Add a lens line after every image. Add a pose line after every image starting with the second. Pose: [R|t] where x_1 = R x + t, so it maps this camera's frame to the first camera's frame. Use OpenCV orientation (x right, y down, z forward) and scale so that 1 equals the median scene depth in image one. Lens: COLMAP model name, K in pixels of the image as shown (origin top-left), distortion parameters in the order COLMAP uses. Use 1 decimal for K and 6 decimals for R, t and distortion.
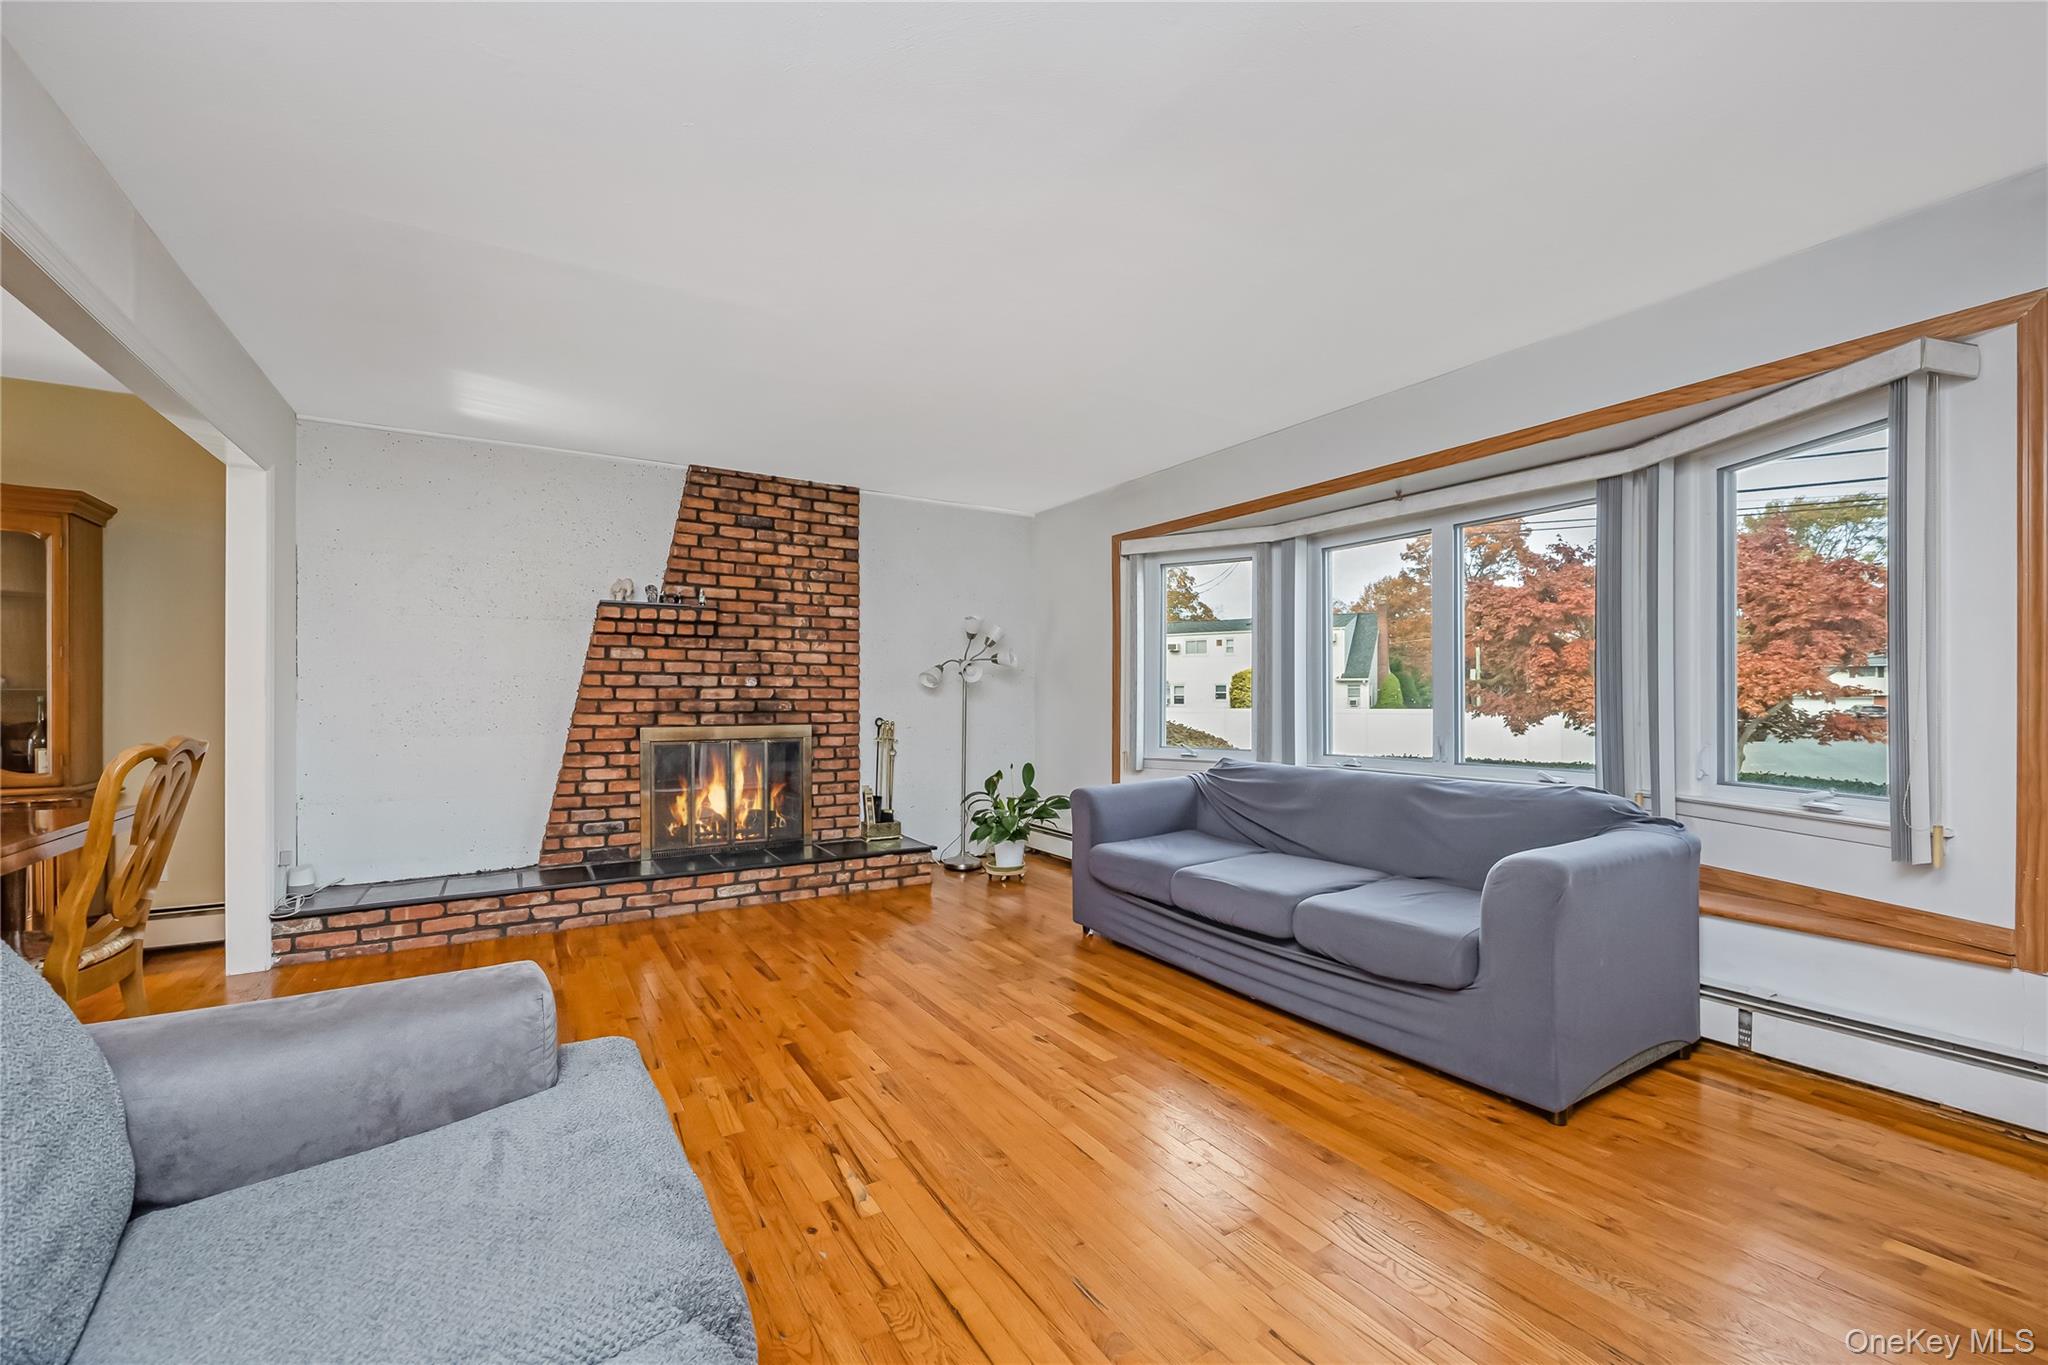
lens RADIAL K [[836.0, 0, 1023.4], [0, 836.0, 698.3], [0, 0, 1]] dist [-0.007326, 0.000128]
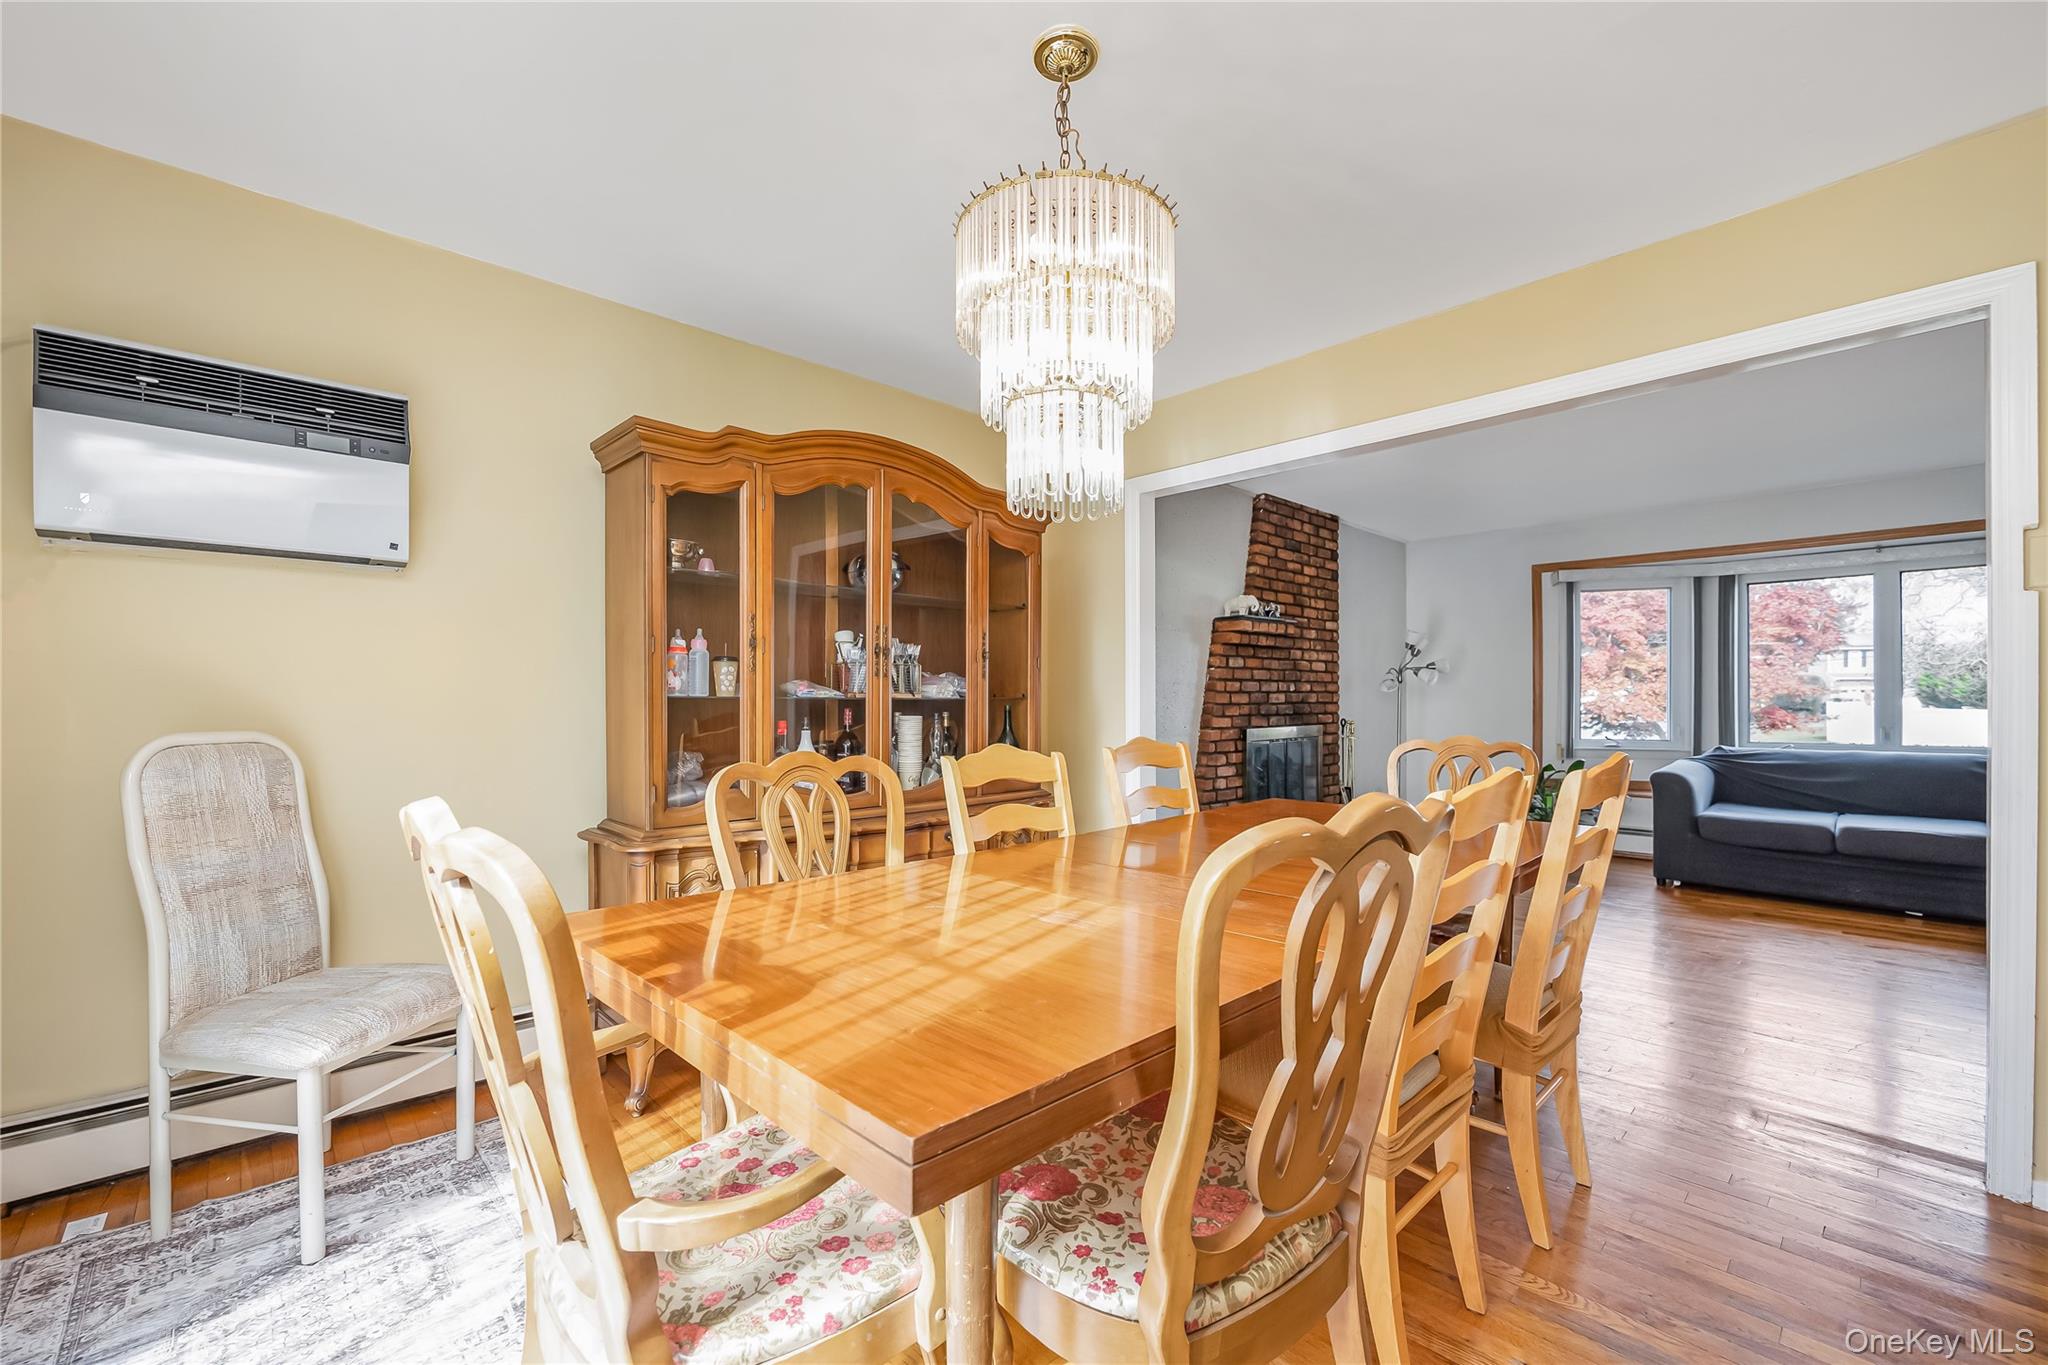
lens RADIAL K [[836.0, 0, 1023.4], [0, 836.0, 698.3], [0, 0, 1]] dist [-0.007326, 0.000128]
pose [[0.980013, 0.000284, 0.198934, -0.928589], [-0.001202, 0.999989, 0.004492, -0.010003], [-0.198931, -0.004641, 0.980003, -0.031841]]
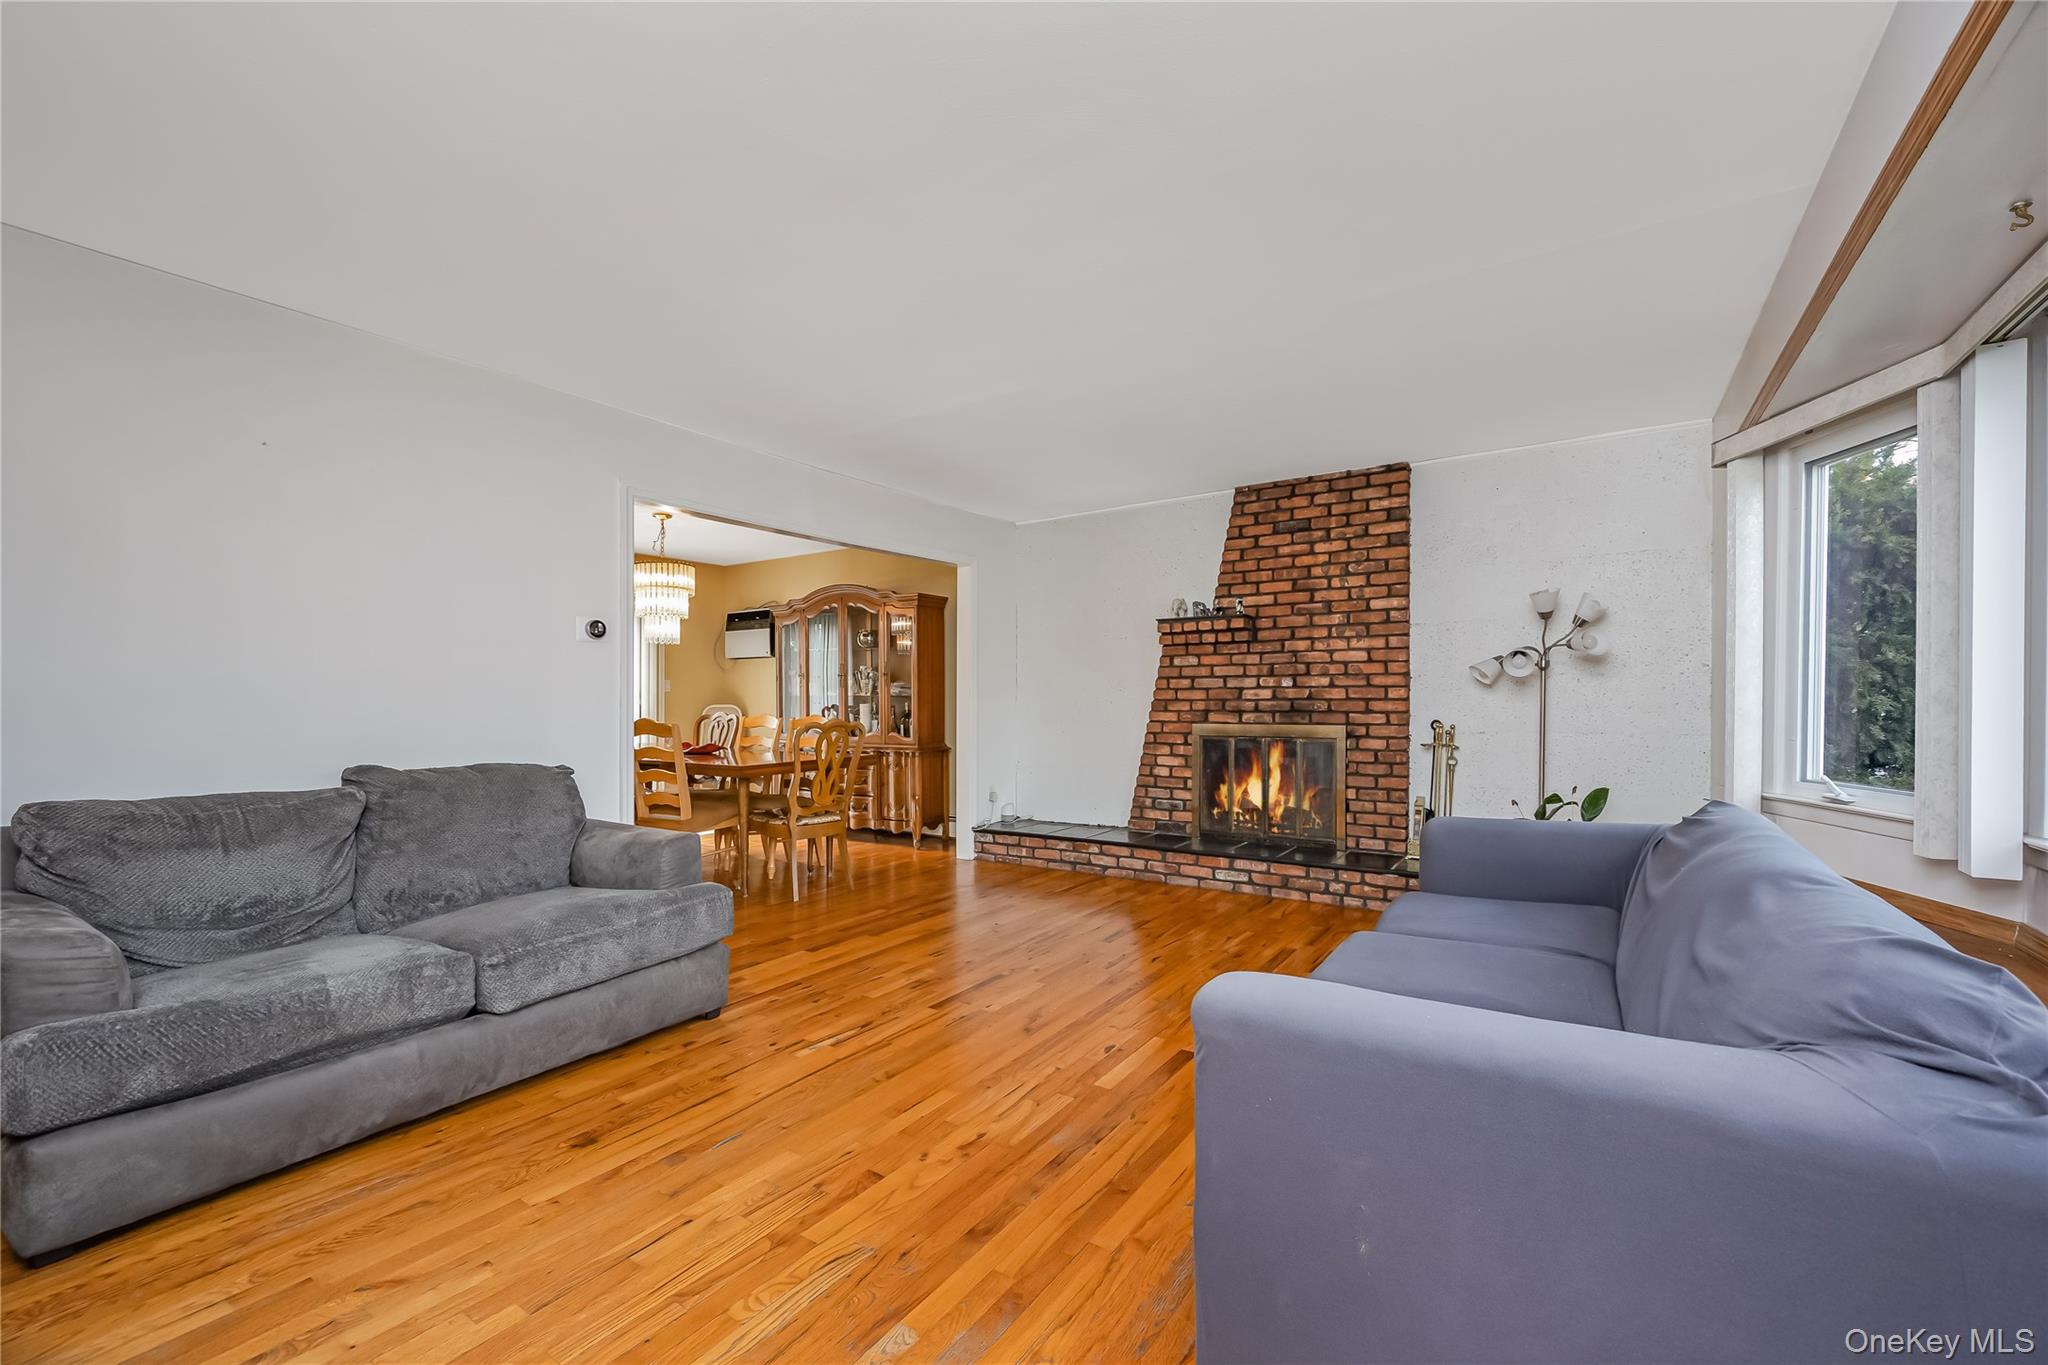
lens RADIAL K [[830.6, 0, 1030.9], [0, 830.6, 705.1], [0, 0, 1]] dist [-0.008594, 0.000002]
pose [[0.411670, 0.003376, -0.911327, 0.490342], [0.003578, 0.999979, 0.005320, 0.001958], [0.911326, -0.005451, 0.411649, 0.296827]]
